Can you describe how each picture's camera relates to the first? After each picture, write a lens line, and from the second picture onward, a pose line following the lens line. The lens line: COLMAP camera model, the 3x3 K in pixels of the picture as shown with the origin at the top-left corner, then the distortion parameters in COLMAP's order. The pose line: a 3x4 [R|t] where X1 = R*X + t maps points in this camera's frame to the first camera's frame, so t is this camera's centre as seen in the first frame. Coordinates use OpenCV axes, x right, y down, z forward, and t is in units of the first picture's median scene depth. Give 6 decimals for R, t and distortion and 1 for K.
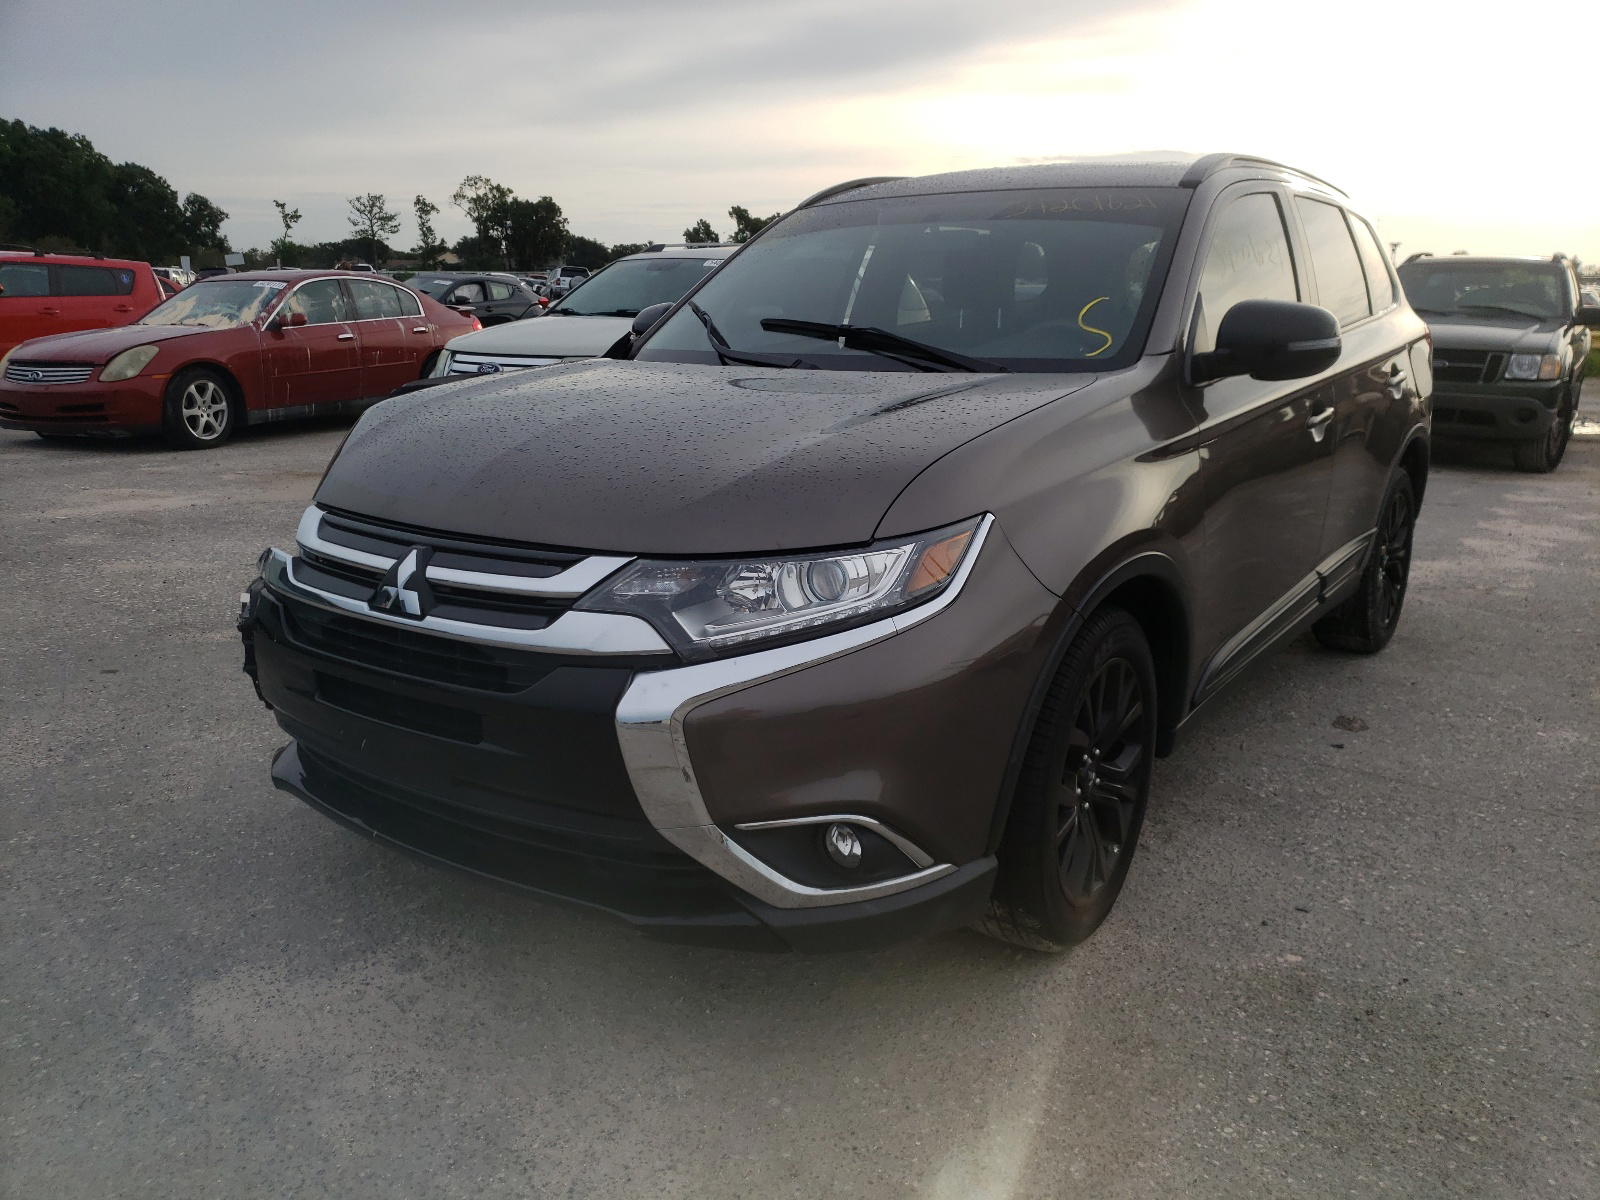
lens RADIAL K [[1218.5, 0, 808.9], [0, 1218.5, 598.9], [0, 0, 1]] dist [0.034585, 0.004187]
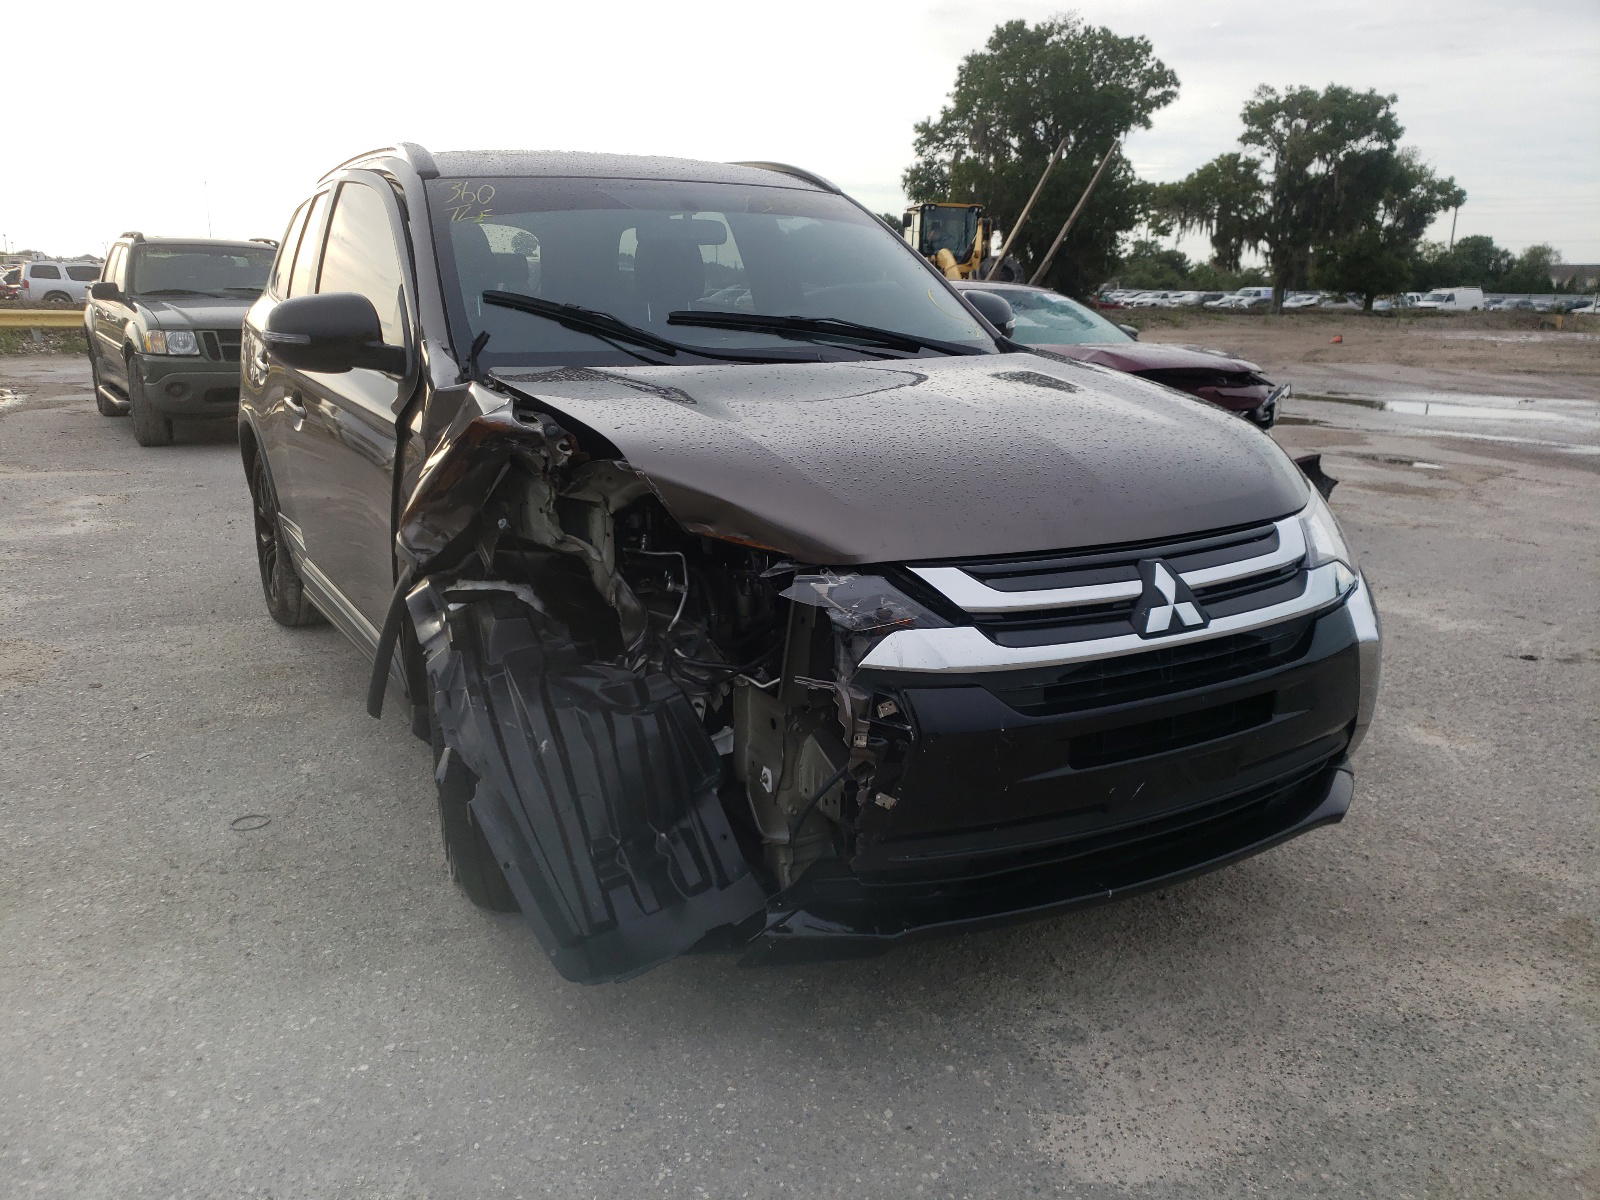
lens RADIAL K [[1218.5, 0, 808.6], [0, 1218.5, 602.1], [0, 0, 1]] dist [0.034585, 0.004187]
pose [[0.428160, -0.228017, 0.874464, -1.241253], [0.211631, 0.966037, 0.148274, -0.203883], [-0.878574, 0.121579, 0.461873, 0.789422]]
